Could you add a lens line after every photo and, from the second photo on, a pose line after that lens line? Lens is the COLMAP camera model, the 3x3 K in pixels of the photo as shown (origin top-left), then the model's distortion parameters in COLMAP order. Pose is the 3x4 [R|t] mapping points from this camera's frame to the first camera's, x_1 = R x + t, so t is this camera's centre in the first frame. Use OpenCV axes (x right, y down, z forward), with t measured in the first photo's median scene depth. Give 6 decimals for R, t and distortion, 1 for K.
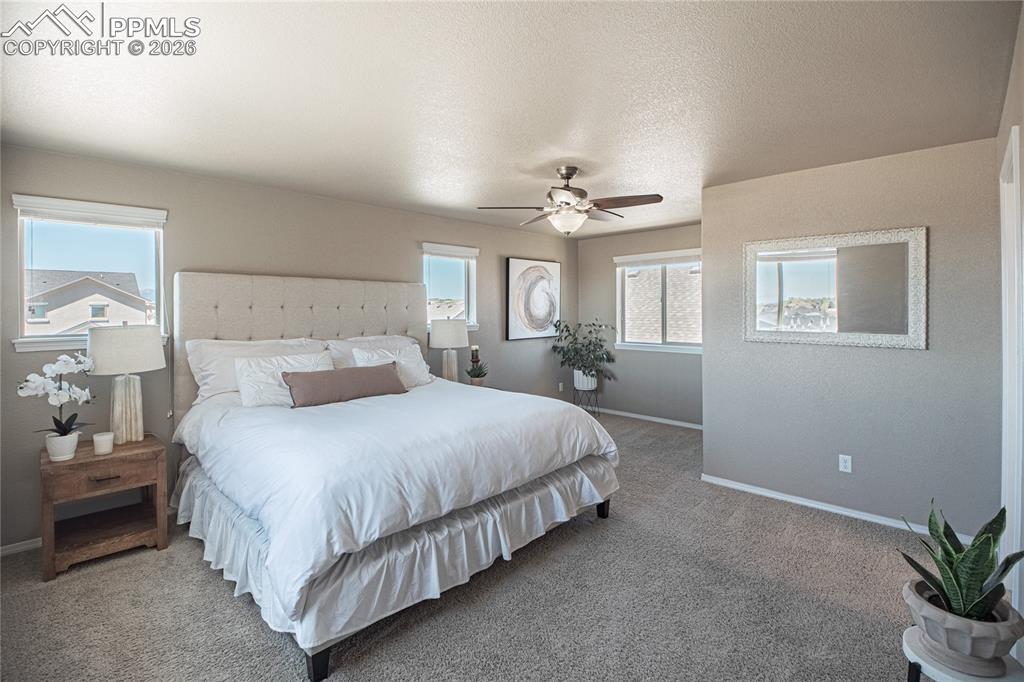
lens RADIAL K [[469.7, 0, 509.8], [0, 469.7, 315.0], [0, 0, 1]] dist [0.001496, -0.009150]
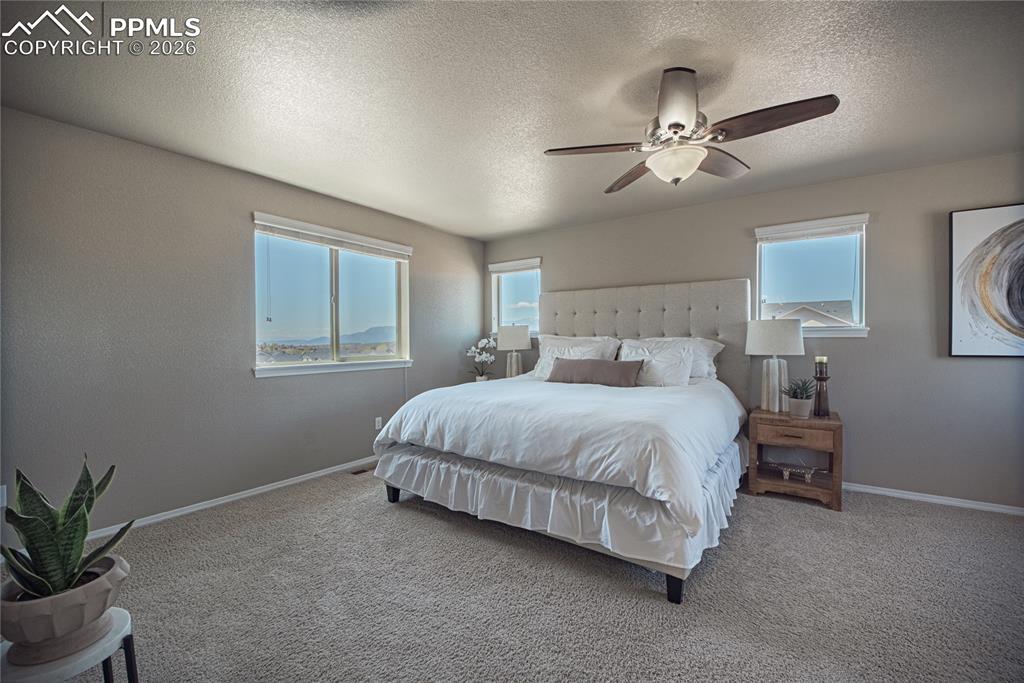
lens RADIAL K [[427.8, 0, 513.4], [0, 427.8, 345.6], [0, 0, 1]] dist [0.002270, 0.000301]
pose [[0.145772, 0.021116, -0.989093, 0.744058], [-0.011322, 0.999742, 0.019675, 0.061777], [0.989253, 0.008330, 0.145974, 0.678369]]
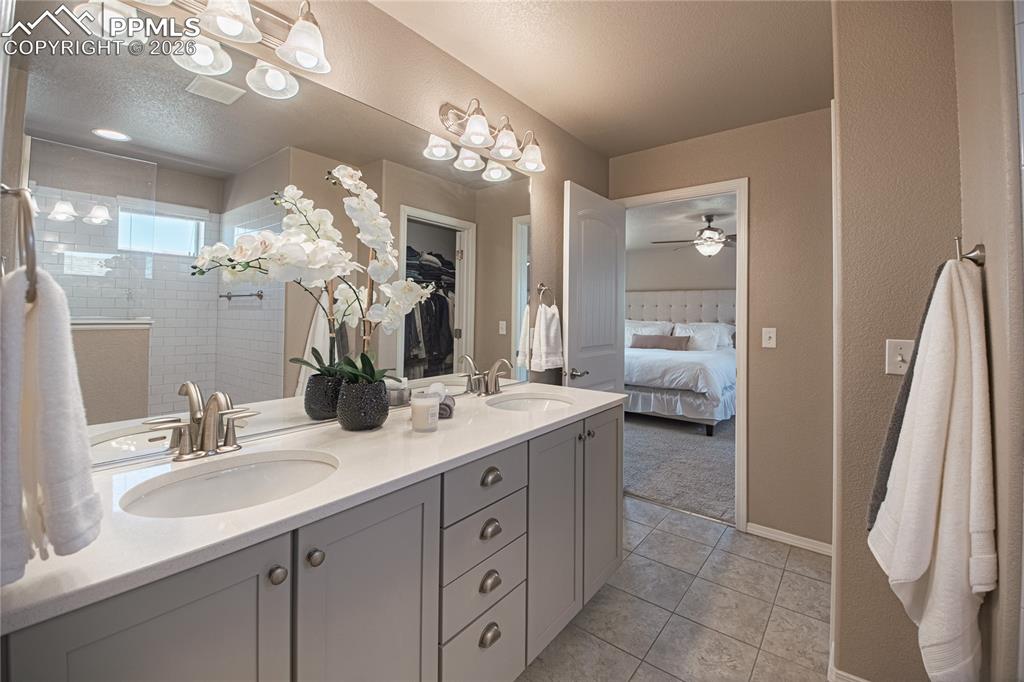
lens RADIAL K [[447.4, 0, 509.7], [0, 447.4, 303.0], [0, 0, 1]] dist [0.002709, -0.011078]
pose [[0.095124, -0.021899, -0.995225, 1.597259], [-0.028087, 0.999301, -0.024674, 0.043263], [0.995069, 0.030300, 0.094442, 0.189026]]
